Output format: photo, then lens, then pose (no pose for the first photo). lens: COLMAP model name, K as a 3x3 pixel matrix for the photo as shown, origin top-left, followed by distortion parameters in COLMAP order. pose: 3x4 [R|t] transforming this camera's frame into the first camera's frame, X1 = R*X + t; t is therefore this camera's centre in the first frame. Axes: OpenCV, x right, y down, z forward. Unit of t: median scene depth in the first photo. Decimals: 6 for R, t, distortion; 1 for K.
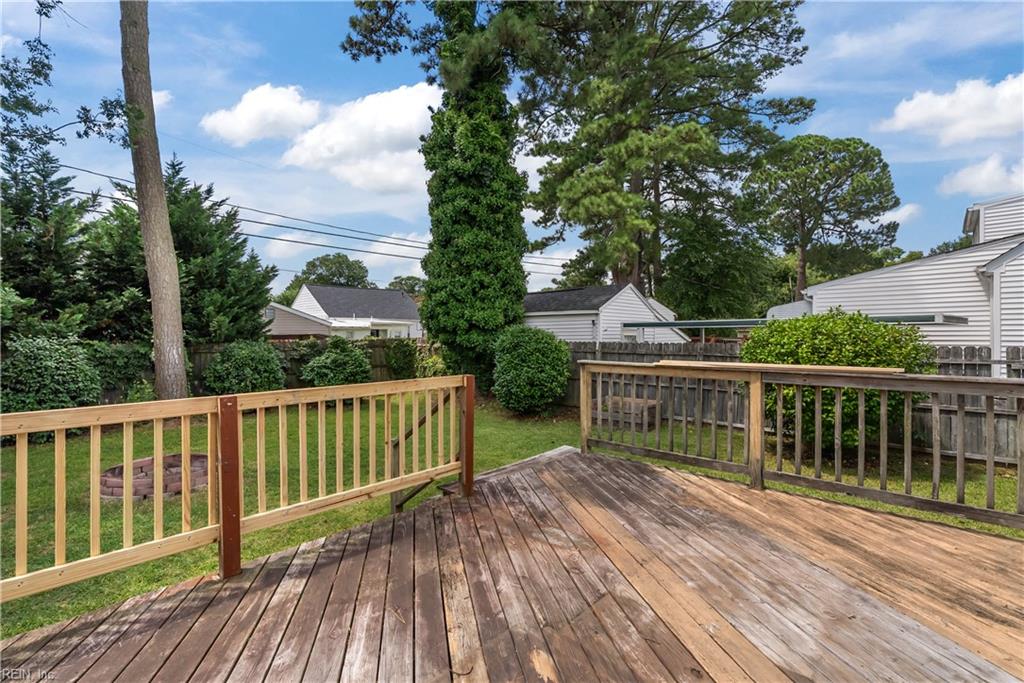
lens RADIAL K [[463.0, 0, 511.7], [0, 463.0, 339.6], [0, 0, 1]] dist [-0.011115, 0.002019]
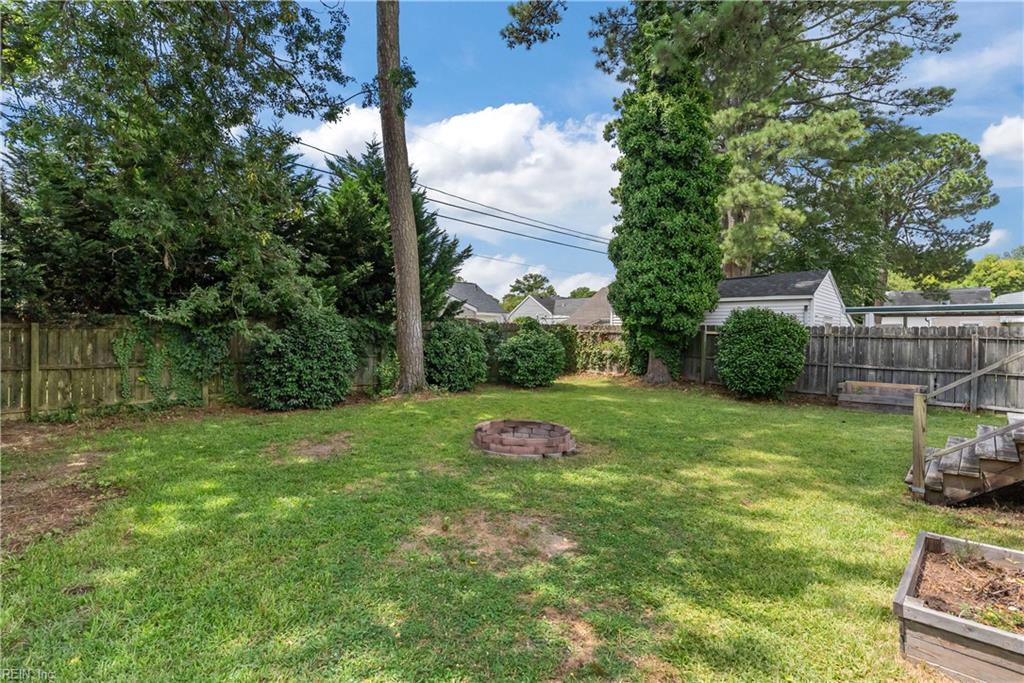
lens RADIAL K [[463.0, 0, 503.1], [0, 463.0, 337.6], [0, 0, 1]] dist [-0.011115, 0.002019]
pose [[0.998628, 0.021621, -0.047685, -0.409796], [-0.021915, 0.999744, -0.005667, 0.045100], [0.047550, 0.006704, 0.998846, -0.003384]]
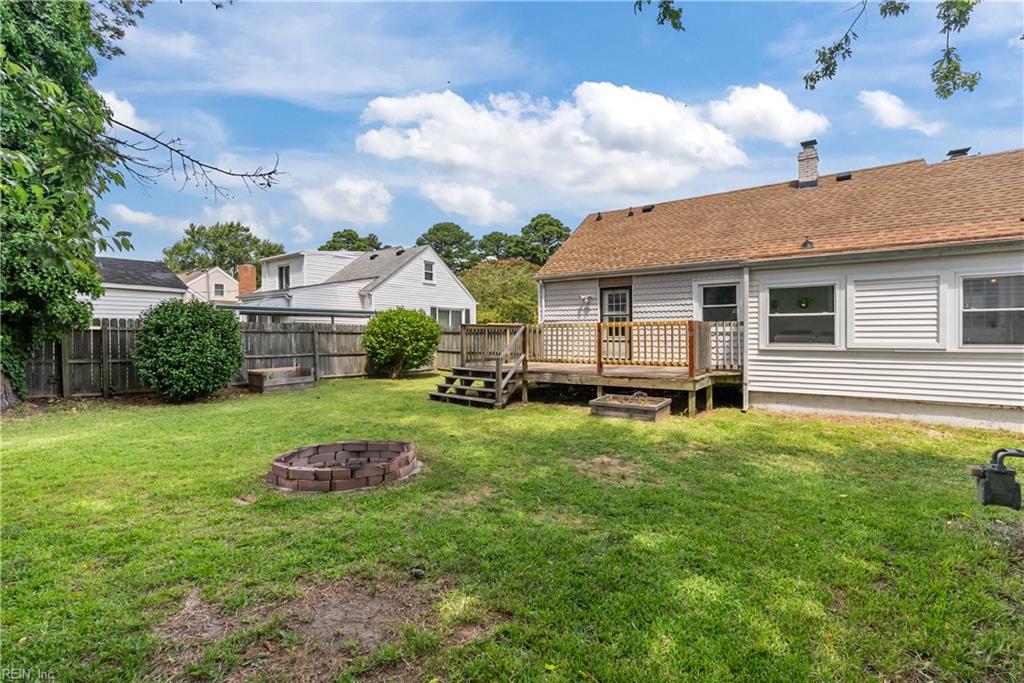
lens RADIAL K [[463.0, 0, 508.9], [0, 463.0, 336.6], [0, 0, 1]] dist [-0.011115, 0.002019]
pose [[-0.138754, 0.000803, 0.990327, -0.846135], [0.016578, 0.999861, 0.001512, 0.043400], [-0.990188, 0.016628, -0.138748, 0.449977]]
